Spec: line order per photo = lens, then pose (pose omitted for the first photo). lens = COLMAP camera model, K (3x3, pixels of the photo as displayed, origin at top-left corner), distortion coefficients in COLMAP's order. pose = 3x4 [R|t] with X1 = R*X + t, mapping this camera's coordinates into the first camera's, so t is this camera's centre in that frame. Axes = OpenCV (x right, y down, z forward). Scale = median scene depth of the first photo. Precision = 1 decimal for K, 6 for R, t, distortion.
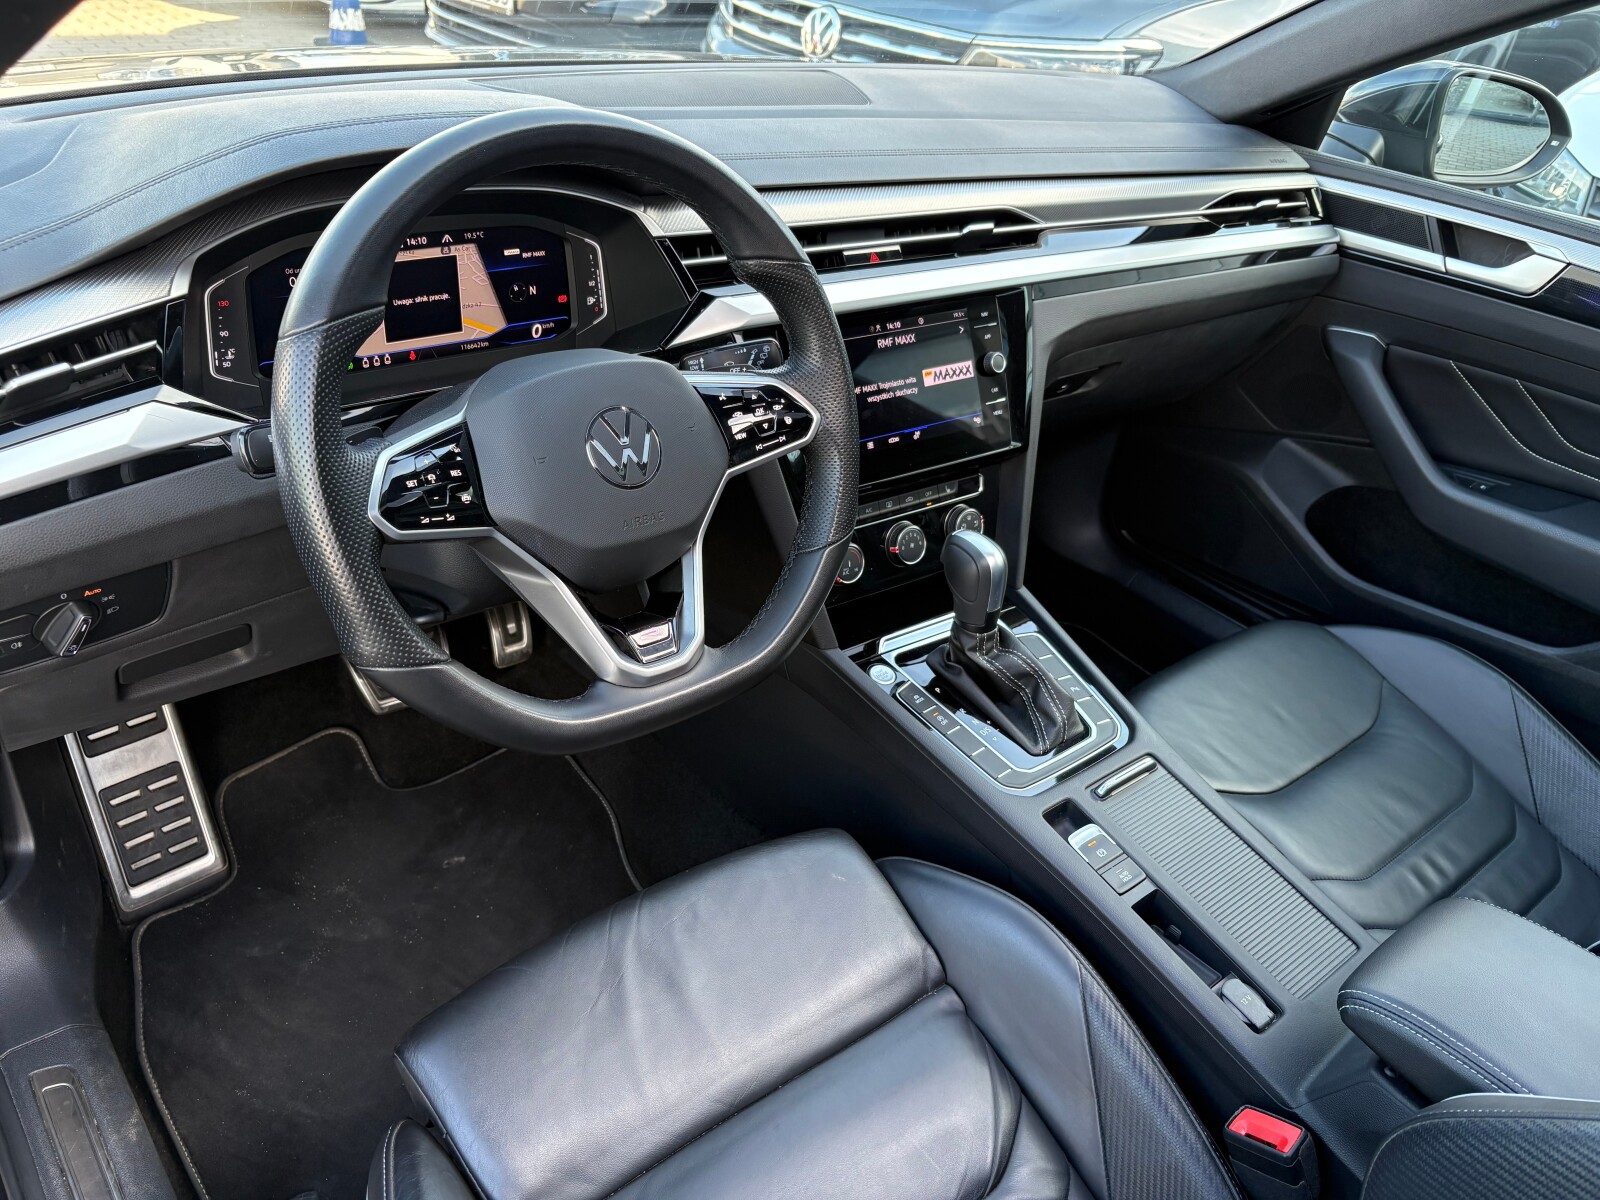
lens RADIAL K [[1224.7, 0, 795.9], [0, 1224.7, 604.6], [0, 0, 1]] dist [0.015746, -0.013325]
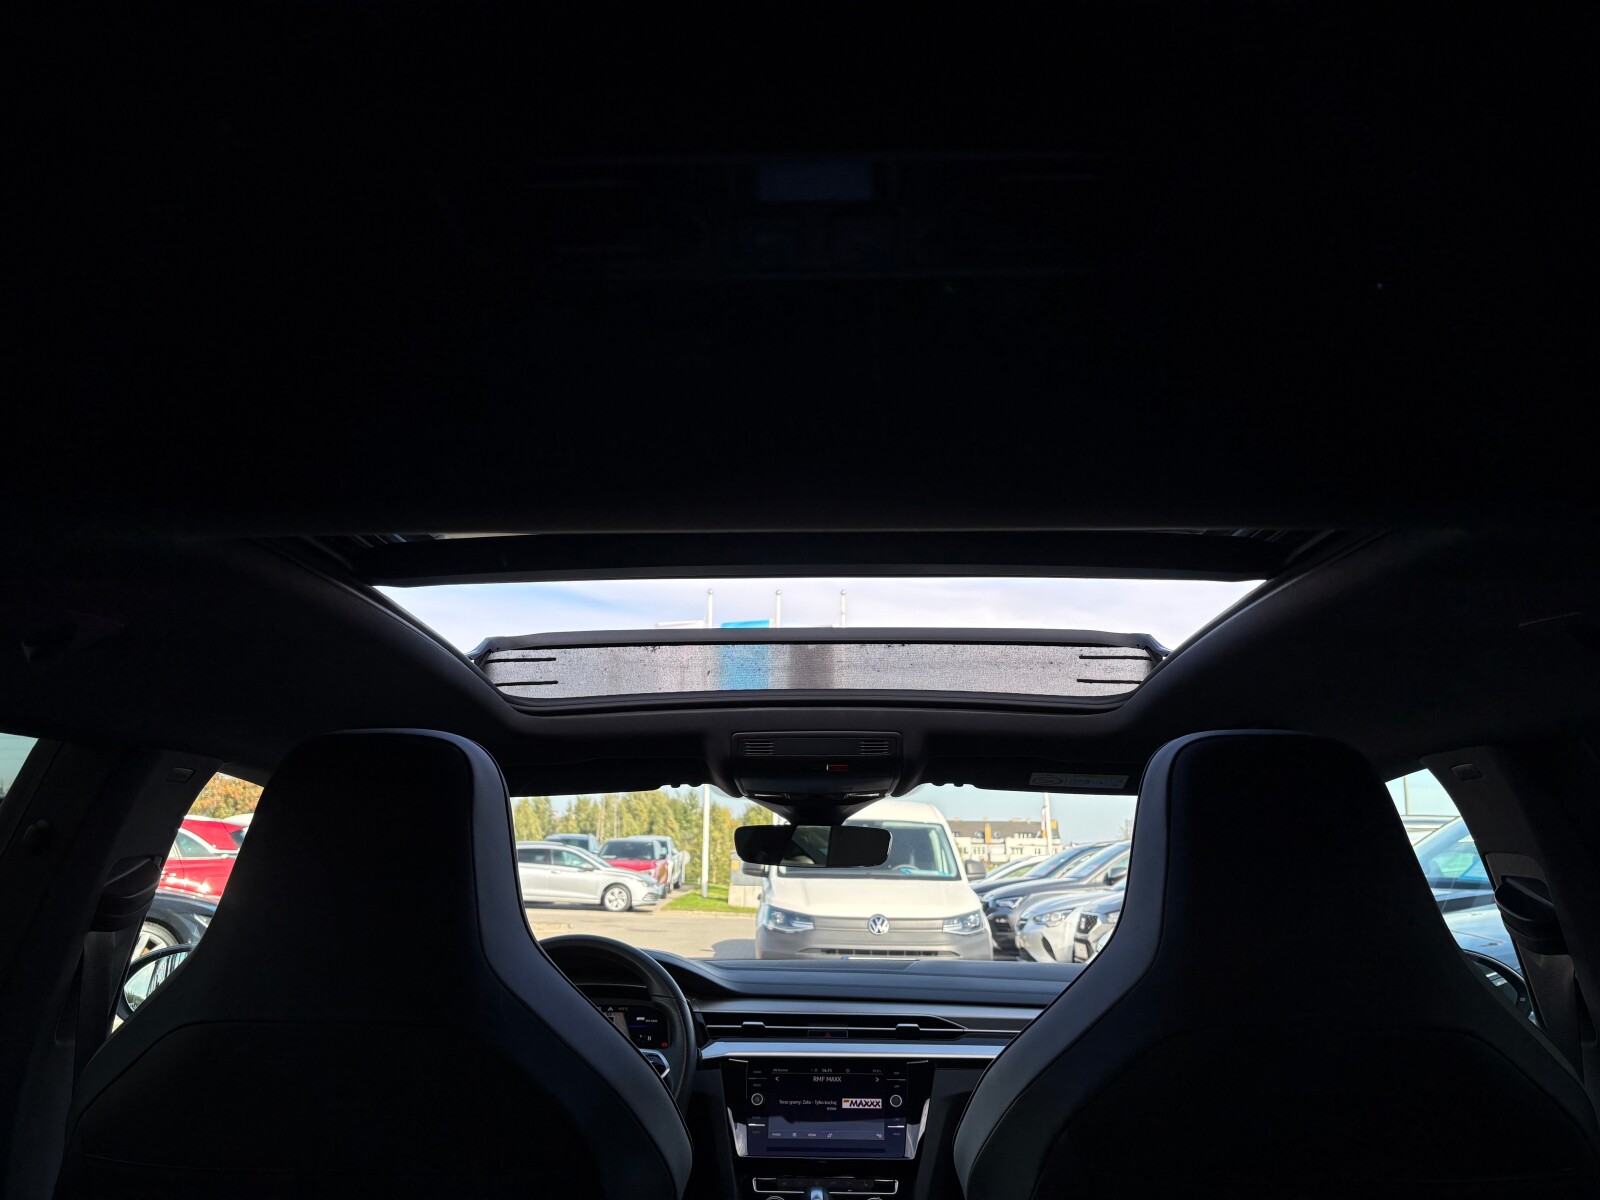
lens RADIAL K [[1228.9, 0, 832.5], [0, 1228.9, 568.4], [0, 0, 1]] dist [-0.000250, -0.004965]
pose [[0.774341, -0.250983, -0.580865, 1.321206], [-0.266782, 0.702905, -0.659357, 0.441007], [0.573780, 0.665531, 0.477330, -0.342056]]
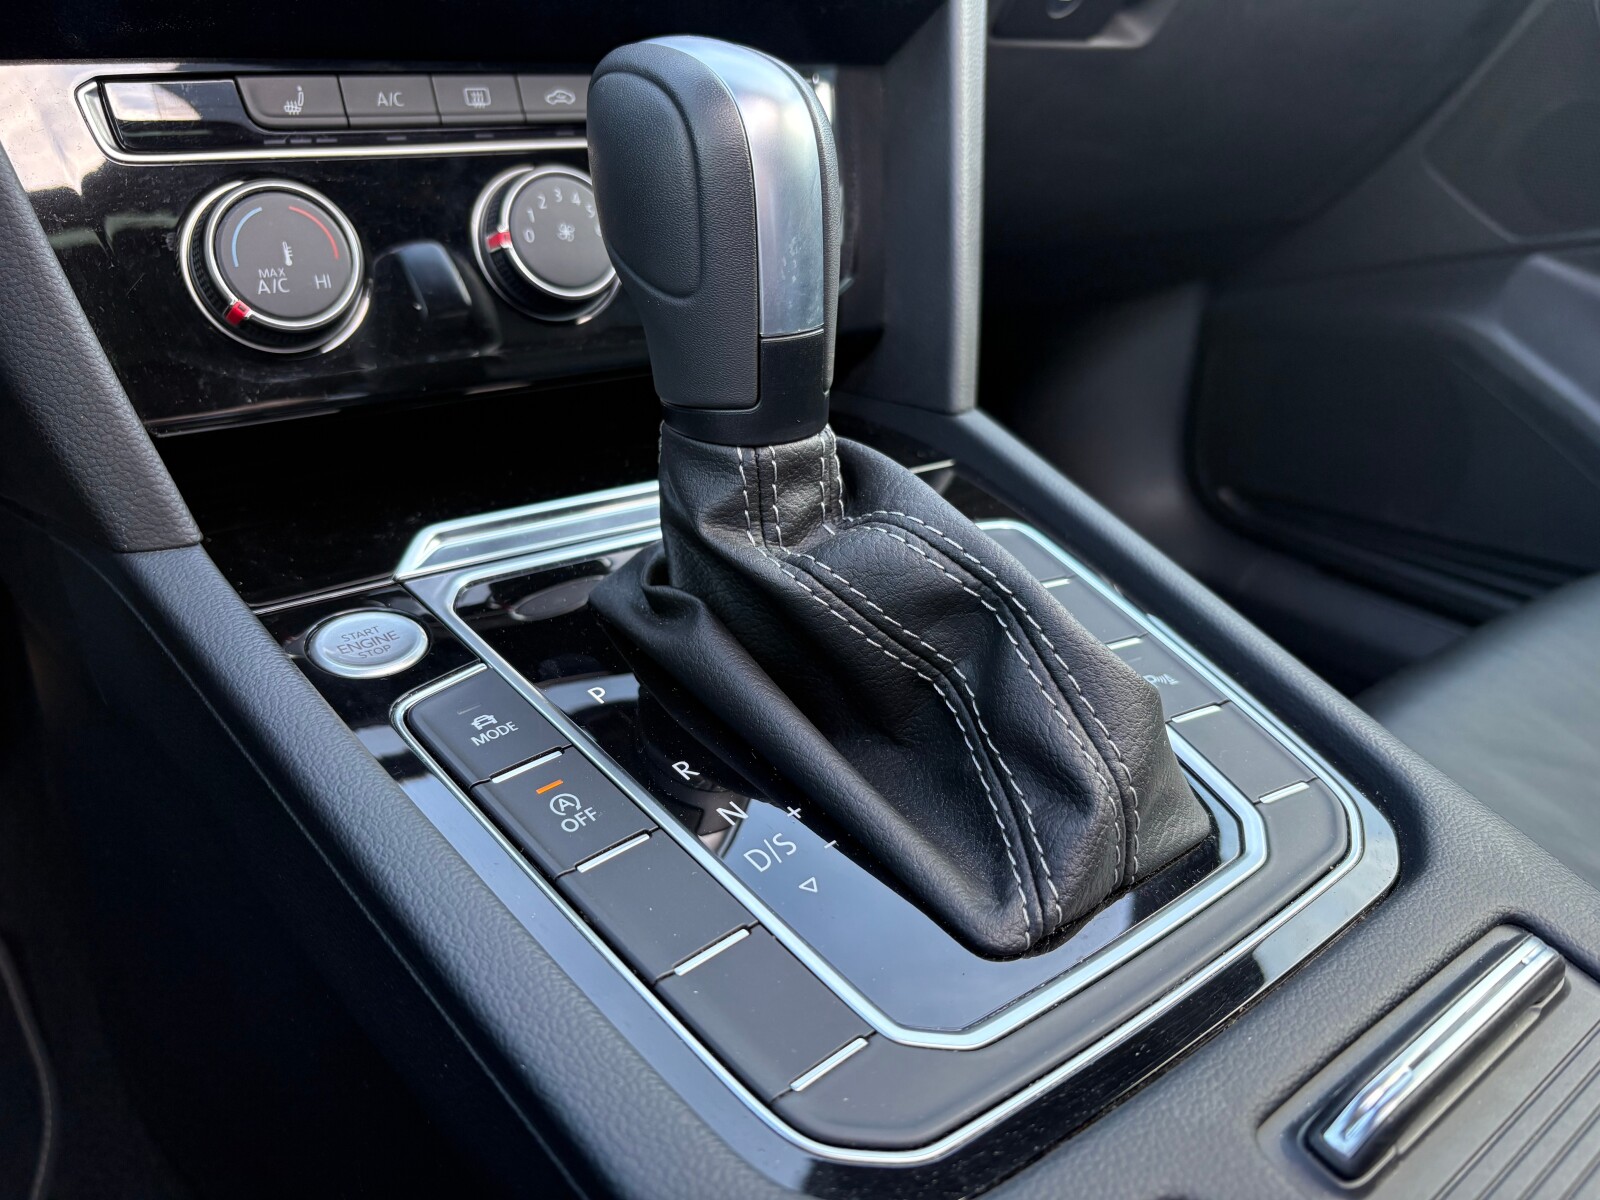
lens RADIAL K [[1268.5, 0, 800.0], [0, 1268.5, 600.0], [0, 0, 1]] dist [-0.003374, -0.008001]
pose [[0.997768, -0.052307, -0.041520, 0.168096], [0.046619, 0.990705, -0.127786, 0.086005], [0.047818, 0.125565, 0.990932, 0.749234]]
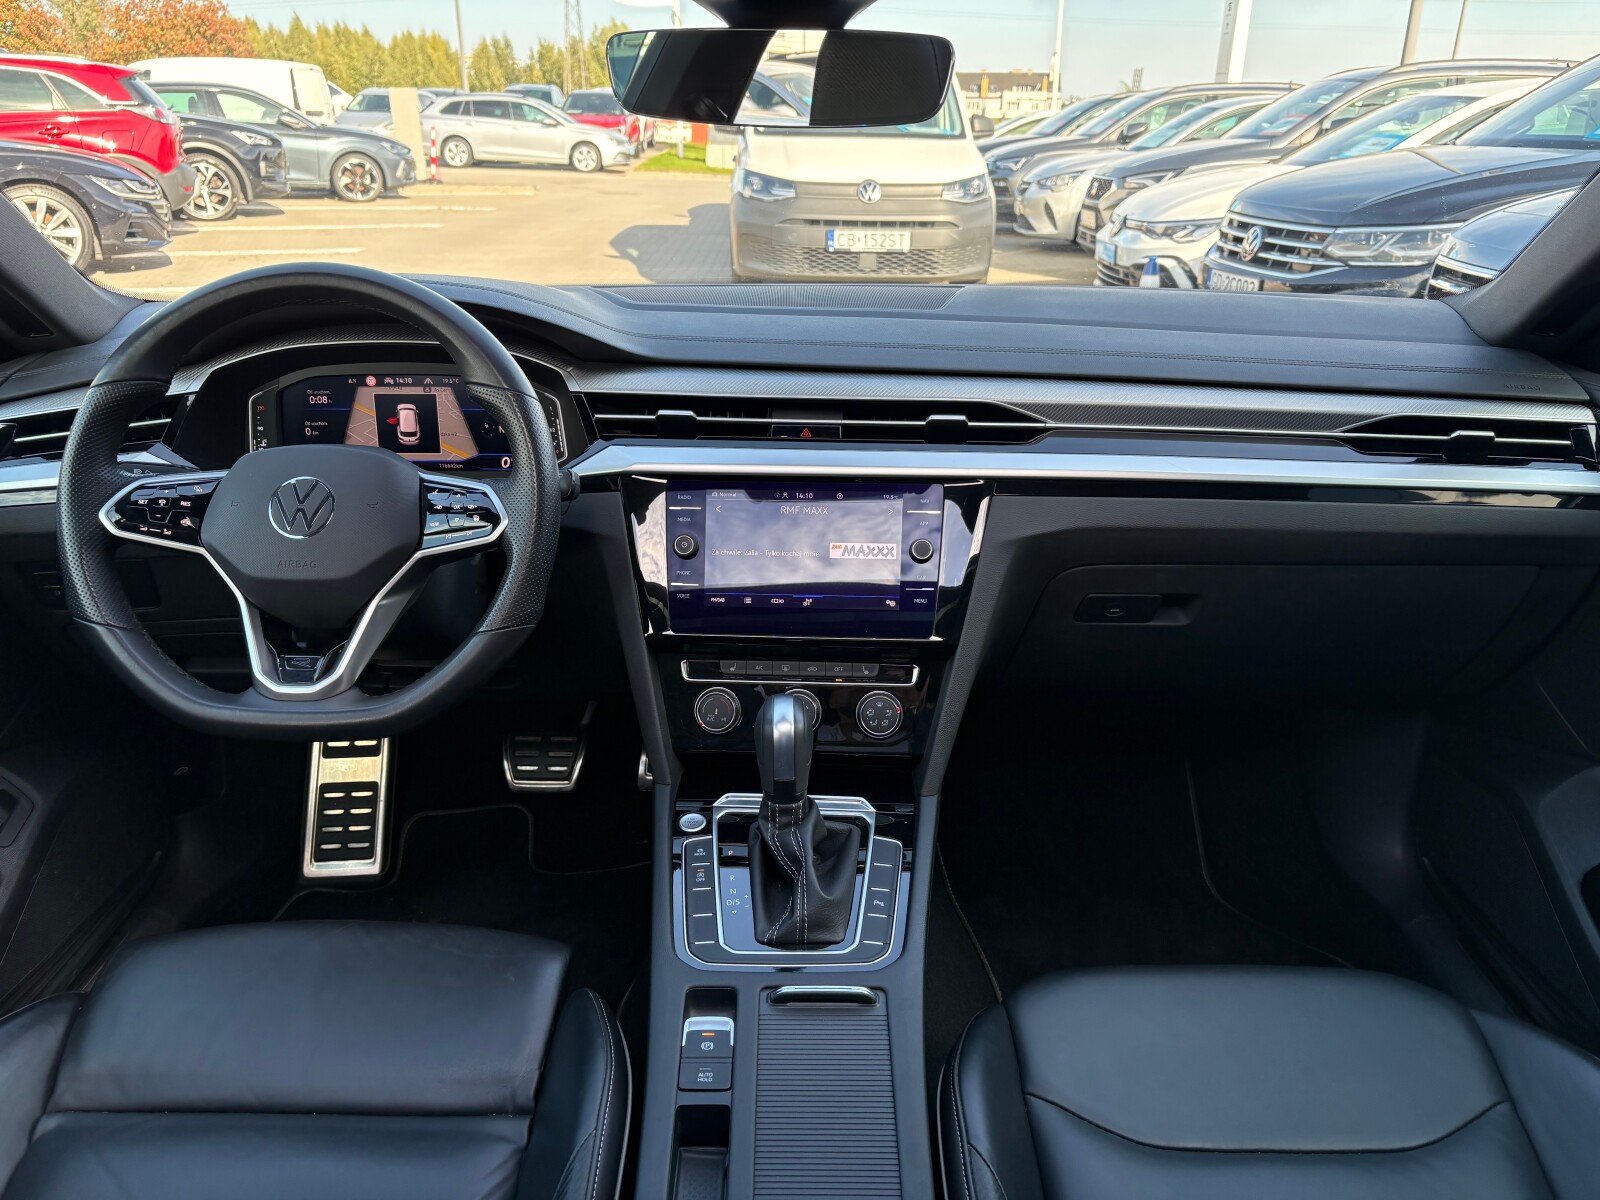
lens RADIAL K [[1224.7, 0, 795.9], [0, 1224.7, 604.6], [0, 0, 1]] dist [0.015746, -0.013325]
pose [[0.763901, 0.133846, -0.631301, 0.737500], [-0.275515, 0.952261, -0.131491, -0.003955], [0.583564, 0.274379, 0.764310, 0.240491]]
